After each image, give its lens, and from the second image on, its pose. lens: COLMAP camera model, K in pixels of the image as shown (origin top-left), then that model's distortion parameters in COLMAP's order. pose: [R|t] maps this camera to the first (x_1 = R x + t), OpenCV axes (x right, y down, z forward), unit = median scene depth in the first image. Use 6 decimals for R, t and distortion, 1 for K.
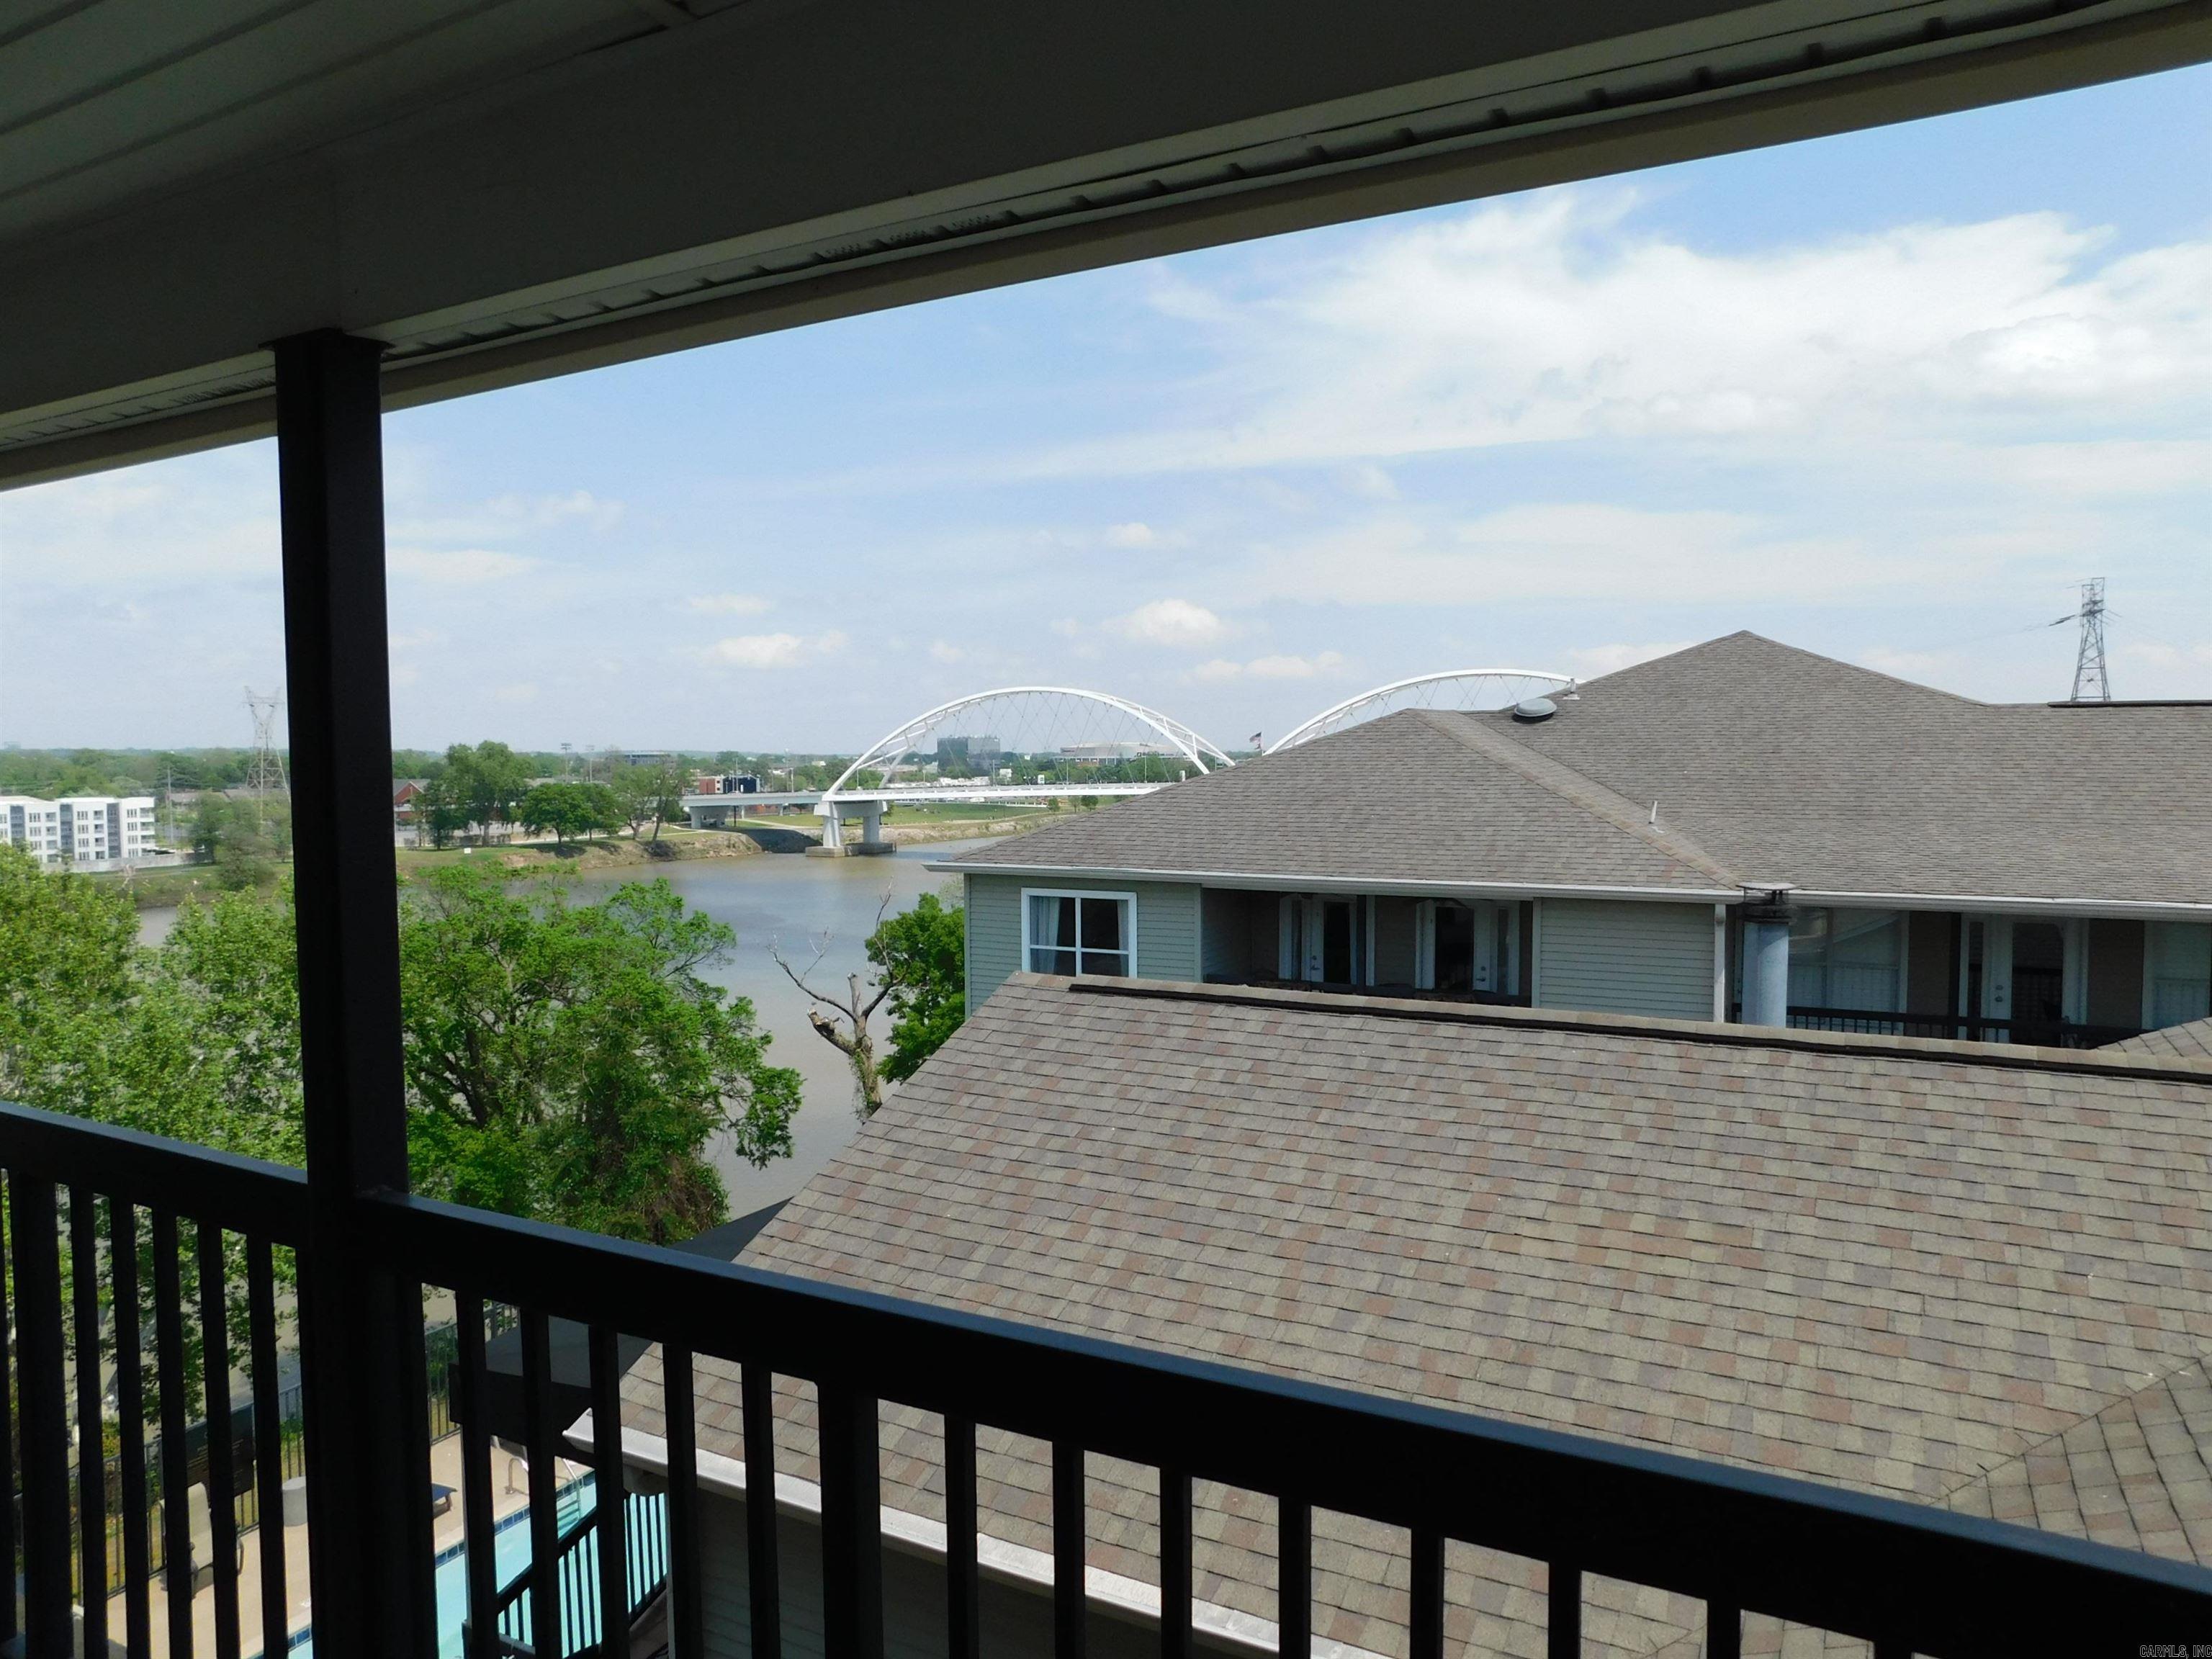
lens RADIAL K [[1471.2, 0, 1116.4], [0, 1471.2, 821.2], [0, 0, 1]] dist [-0.067759, 0.055703]
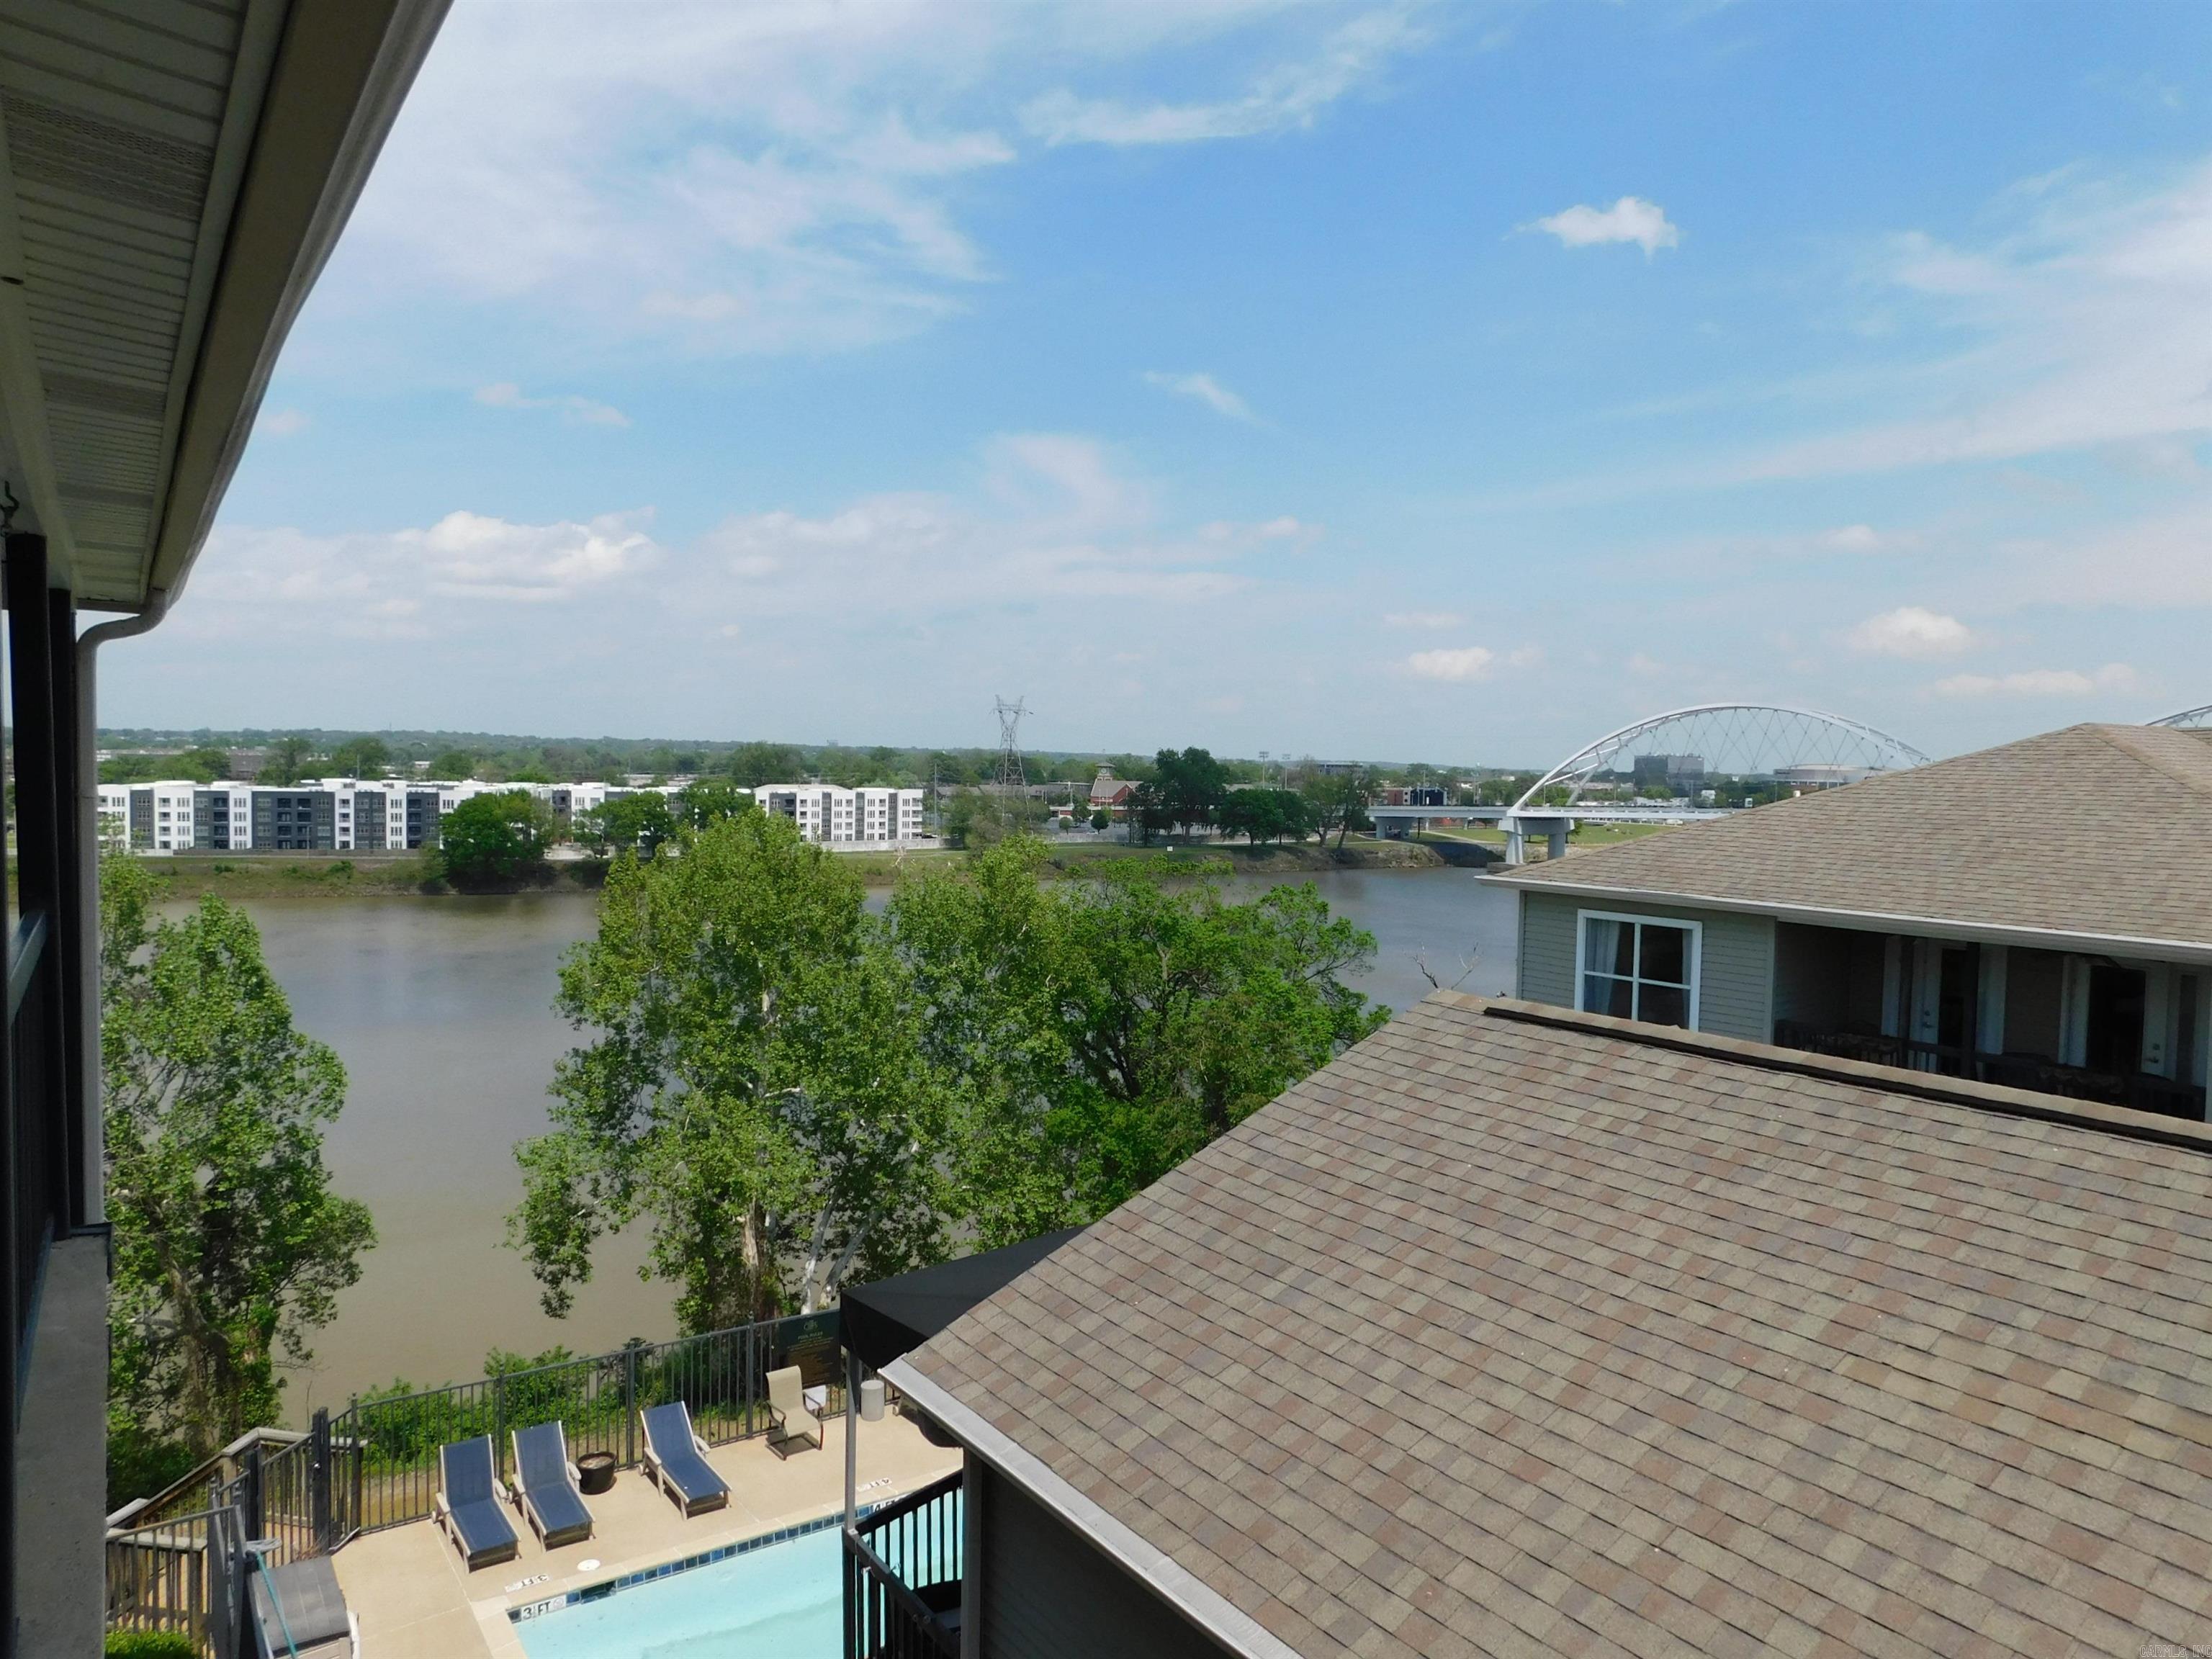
lens RADIAL K [[1471.2, 0, 1113.0], [0, 1471.2, 798.8], [0, 0, 1]] dist [-0.067759, 0.055703]
pose [[0.894141, 0.034813, -0.446431, 0.083491], [-0.045694, 0.998862, -0.013628, 0.001673], [0.445449, 0.032585, 0.894714, 0.033383]]
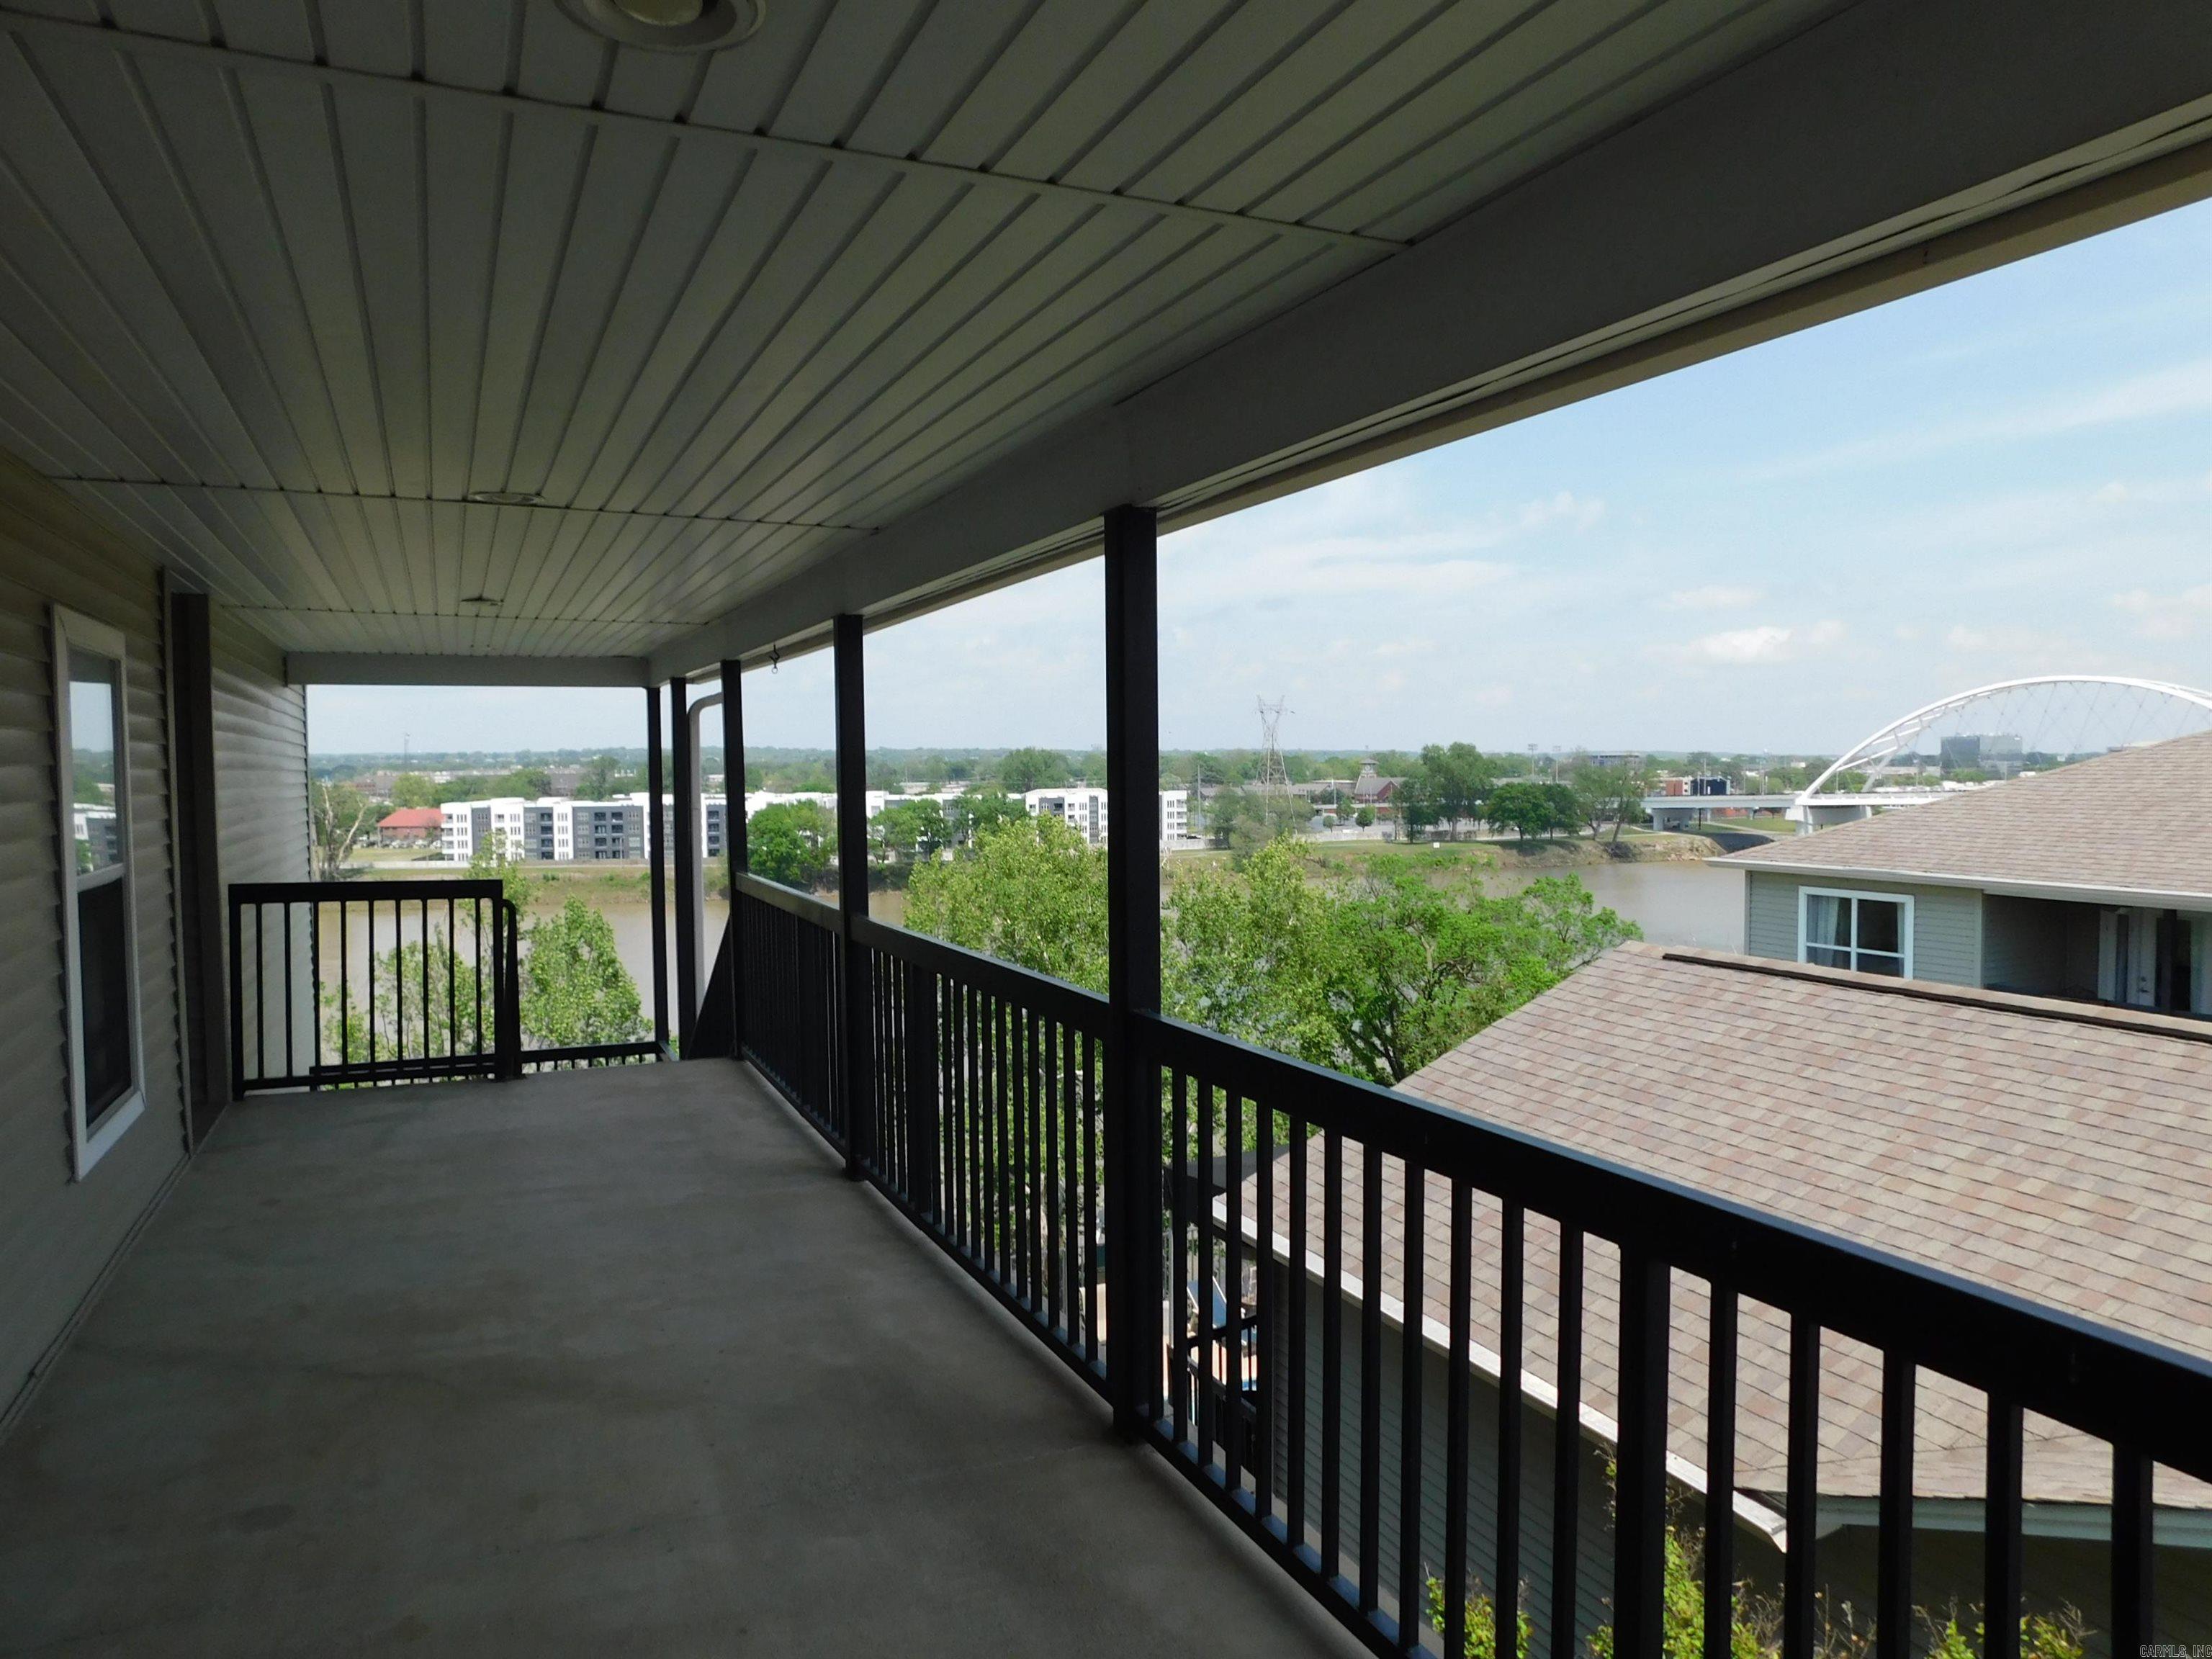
lens RADIAL K [[1471.2, 0, 1123.0], [0, 1471.2, 794.6], [0, 0, 1]] dist [-0.067759, 0.055703]
pose [[0.805300, 0.014297, -0.592696, 0.155298], [-0.025298, 0.999627, -0.010260, 0.003927], [0.592328, 0.023257, 0.805361, -0.097032]]
